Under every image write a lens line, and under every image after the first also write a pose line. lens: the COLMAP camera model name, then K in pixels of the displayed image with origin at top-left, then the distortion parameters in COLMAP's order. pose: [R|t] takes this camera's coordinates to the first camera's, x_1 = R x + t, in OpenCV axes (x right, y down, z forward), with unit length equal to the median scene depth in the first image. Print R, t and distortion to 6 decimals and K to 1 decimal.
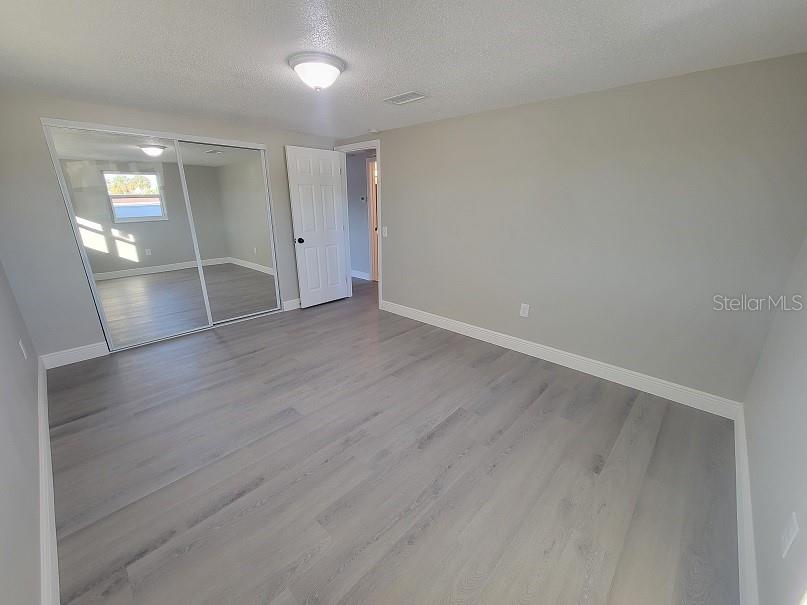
lens RADIAL K [[325.3, 0, 403.5], [0, 325.3, 302.5], [0, 0, 1]] dist [-0.000618, -0.000119]
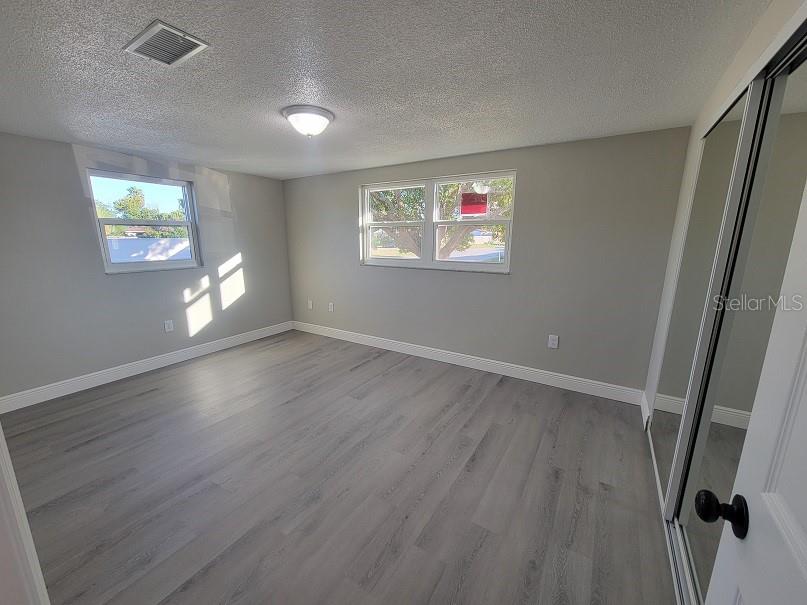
lens RADIAL K [[325.3, 0, 403.5], [0, 325.3, 302.5], [0, 0, 1]] dist [-0.000618, -0.000119]
pose [[-0.981084, 0.037805, -0.189857, -0.292060], [-0.058875, 0.876019, 0.478669, -0.601945], [0.184415, 0.480792, -0.857223, 1.929710]]
